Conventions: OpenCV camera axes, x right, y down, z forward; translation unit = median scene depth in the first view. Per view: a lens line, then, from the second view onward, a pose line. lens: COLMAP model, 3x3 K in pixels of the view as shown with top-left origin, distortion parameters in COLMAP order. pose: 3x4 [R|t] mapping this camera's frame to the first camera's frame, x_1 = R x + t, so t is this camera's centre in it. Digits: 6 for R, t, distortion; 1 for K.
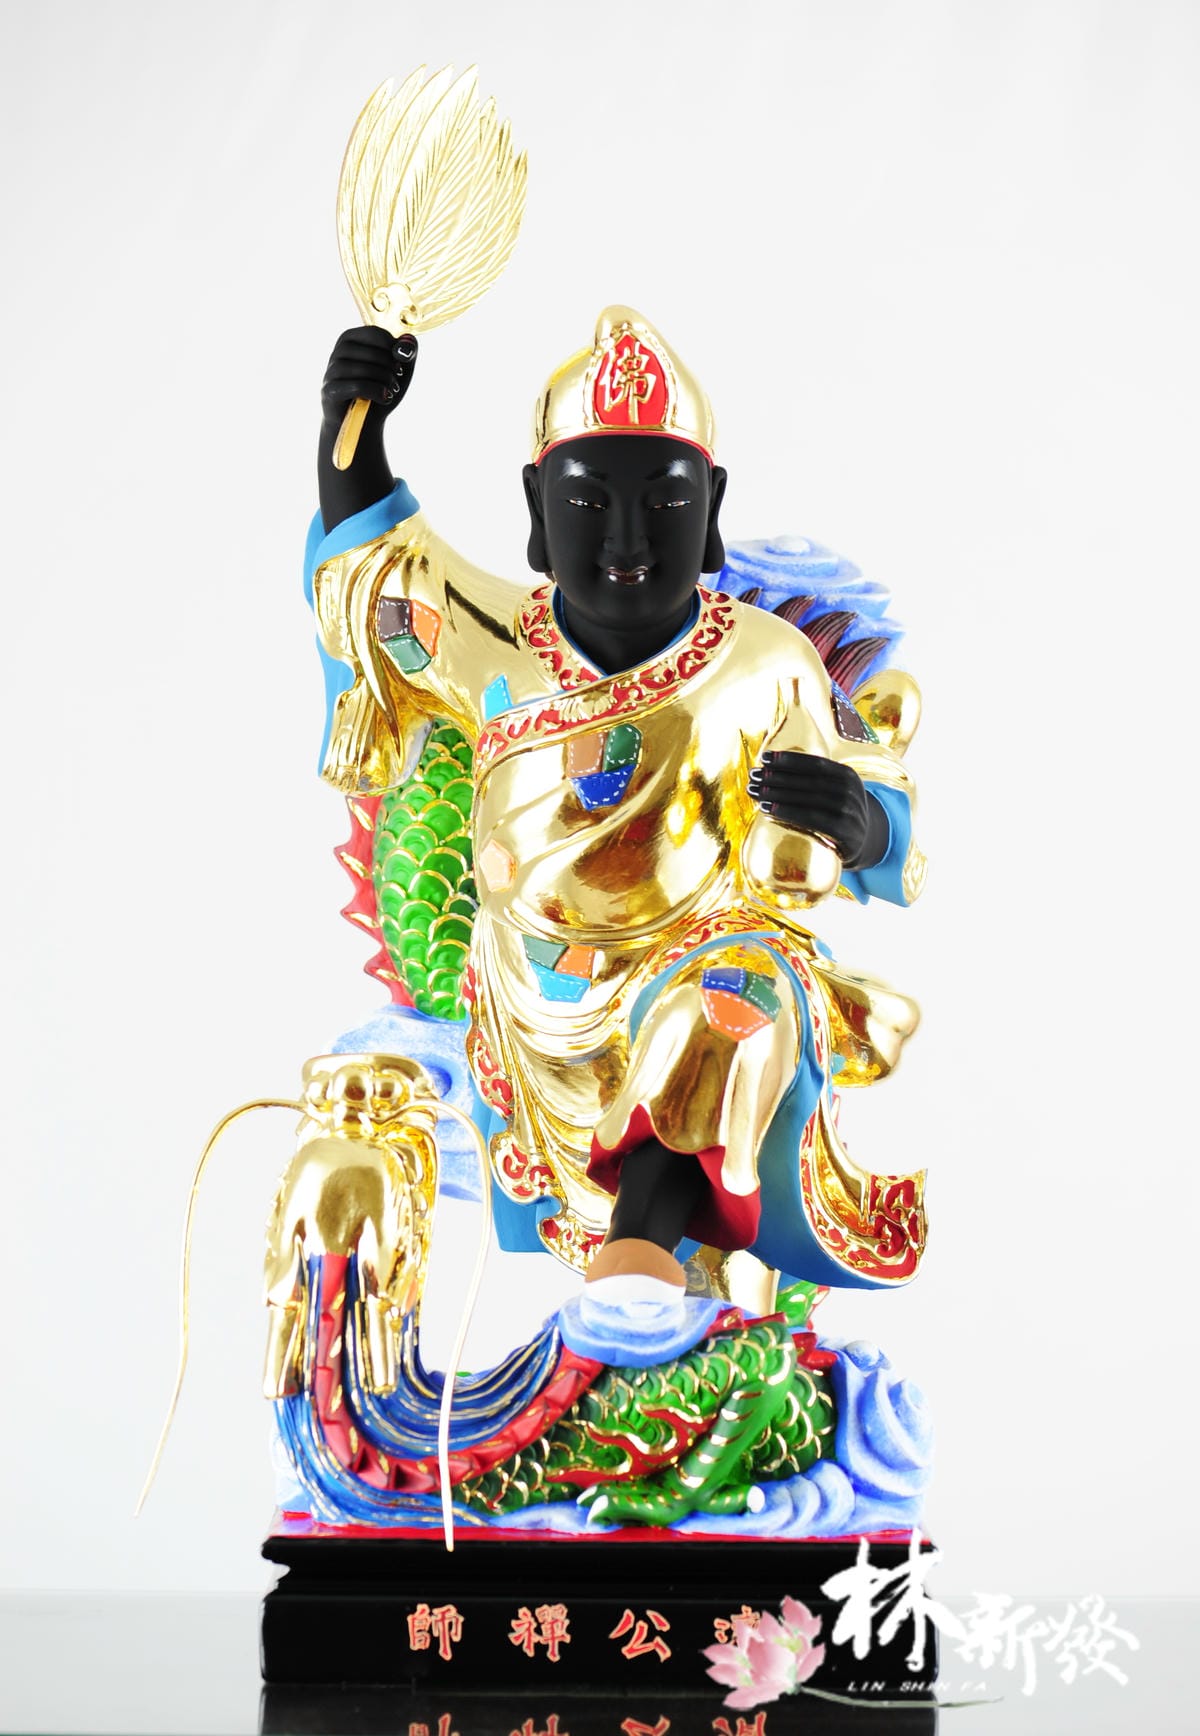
lens RADIAL K [[5394.5, 0, 601.0], [0, 5394.5, 869.8], [0, 0, 1]] dist [-0.119699, 0.000000]
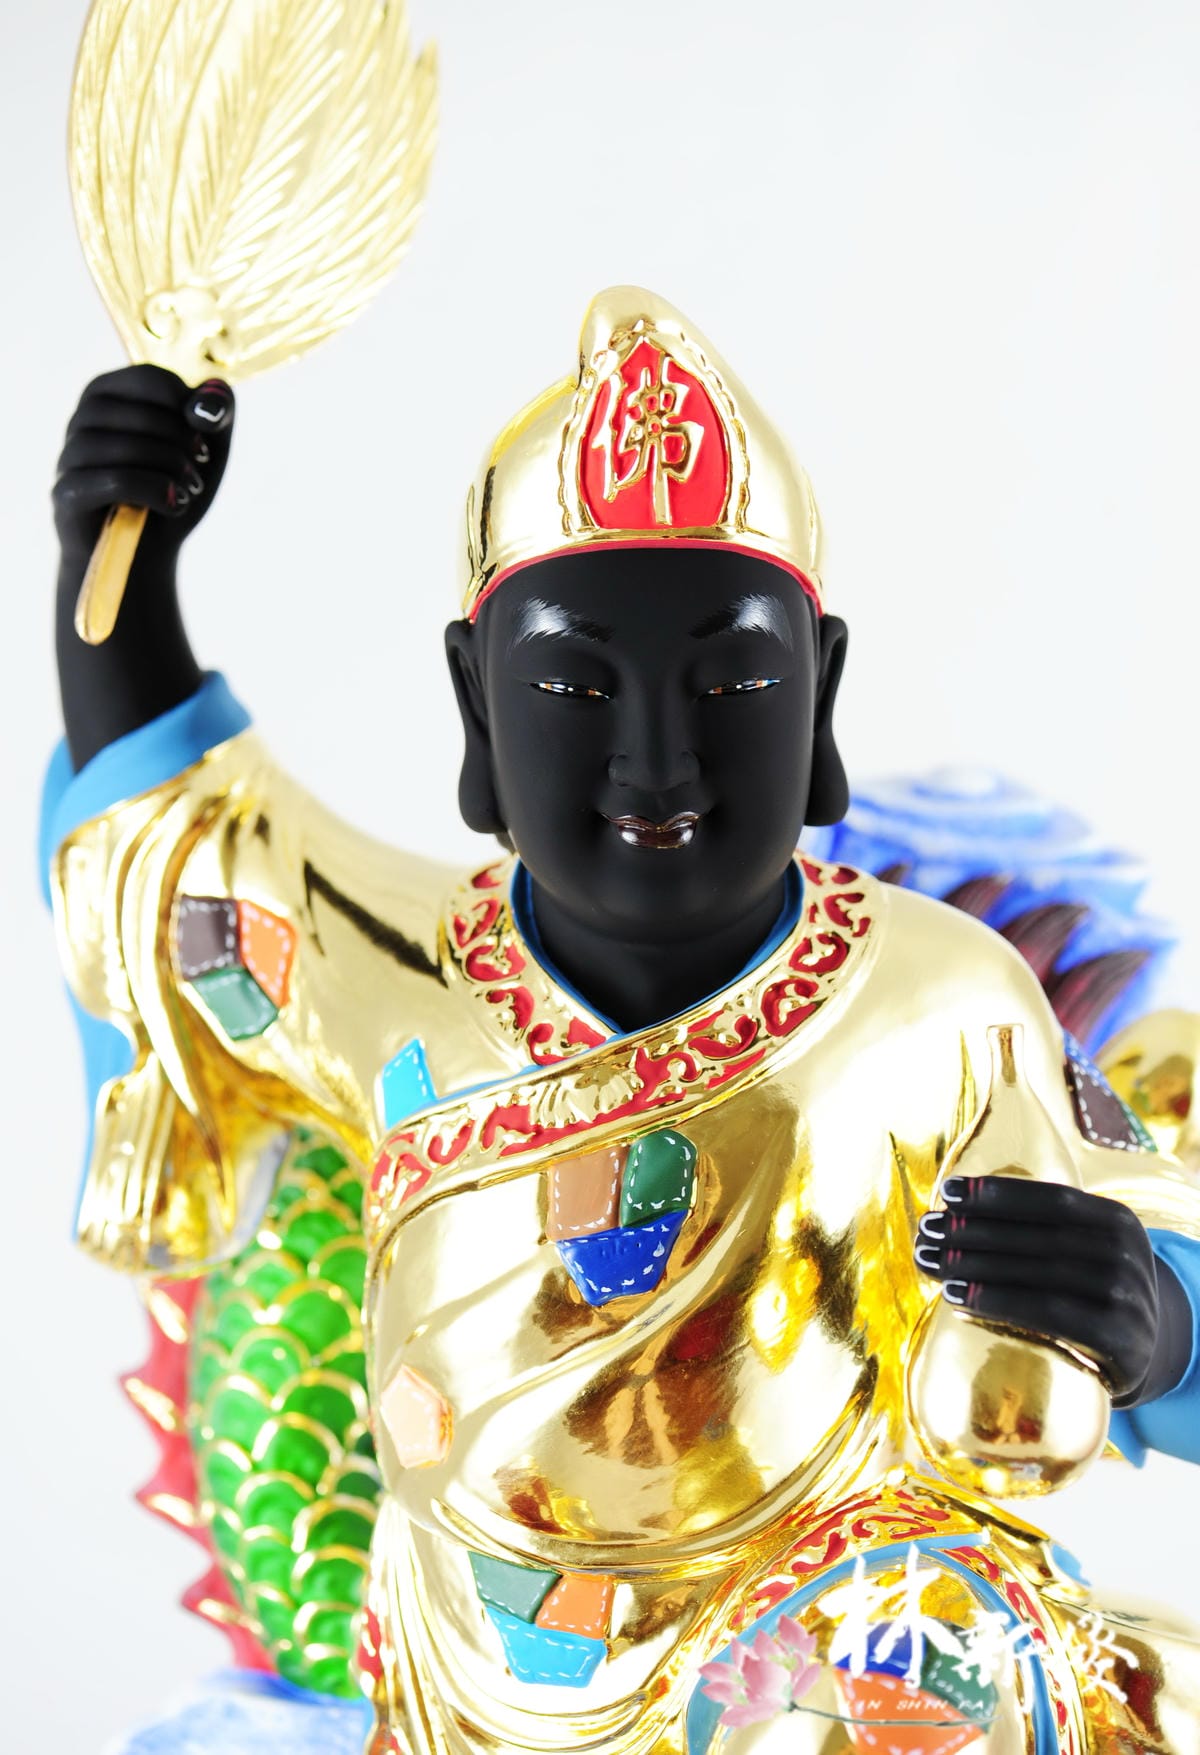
lens RADIAL K [[5453.6, 0, 600.4], [0, 5453.6, 879.7], [0, 0, 1]] dist [-0.119699, 0.000000]
pose [[0.999604, -0.028128, 0.000750, -0.000943], [0.028114, 0.997259, -0.068437, -0.015548], [0.001177, 0.068431, 0.997655, 0.490459]]
